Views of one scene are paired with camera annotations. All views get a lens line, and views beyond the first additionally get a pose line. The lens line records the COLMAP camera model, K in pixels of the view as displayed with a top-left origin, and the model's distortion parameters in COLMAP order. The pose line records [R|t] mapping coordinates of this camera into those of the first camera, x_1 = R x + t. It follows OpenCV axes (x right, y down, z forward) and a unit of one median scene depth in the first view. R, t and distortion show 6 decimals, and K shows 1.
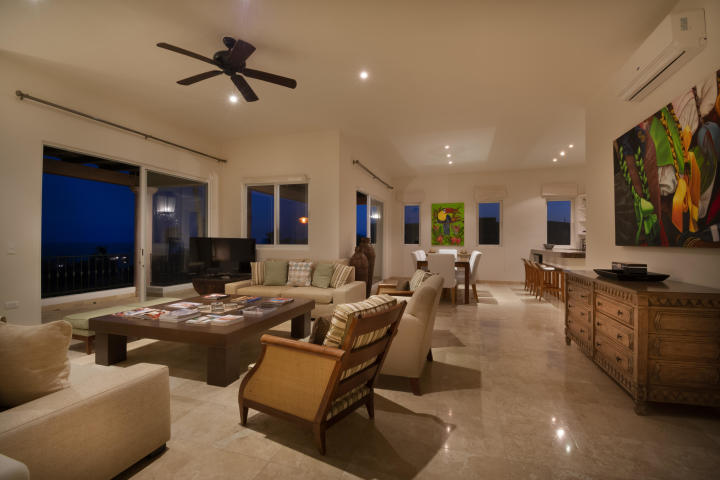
lens RADIAL K [[320.9, 0, 360.5], [0, 320.9, 241.2], [0, 0, 1]] dist [0.005407, 0.000201]
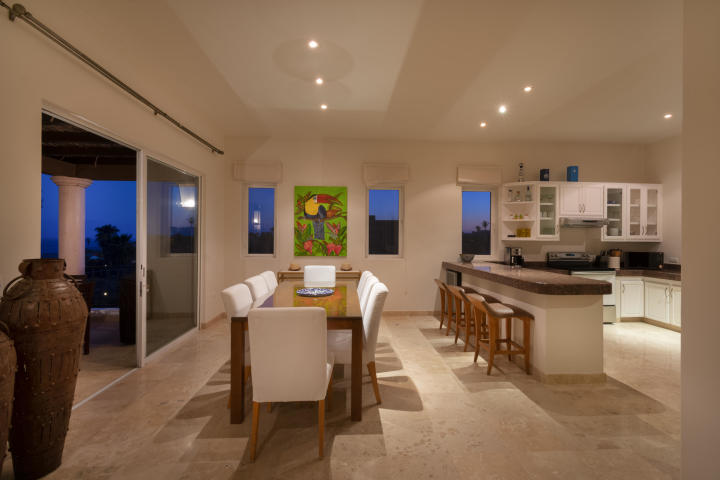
lens RADIAL K [[320.9, 0, 361.4], [0, 320.9, 239.0], [0, 0, 1]] dist [0.005407, 0.000201]
pose [[0.934006, 0.003415, 0.357242, 0.132084], [-0.004400, 0.999988, 0.001943, -0.021842], [-0.357231, -0.003387, 0.934010, 0.425126]]
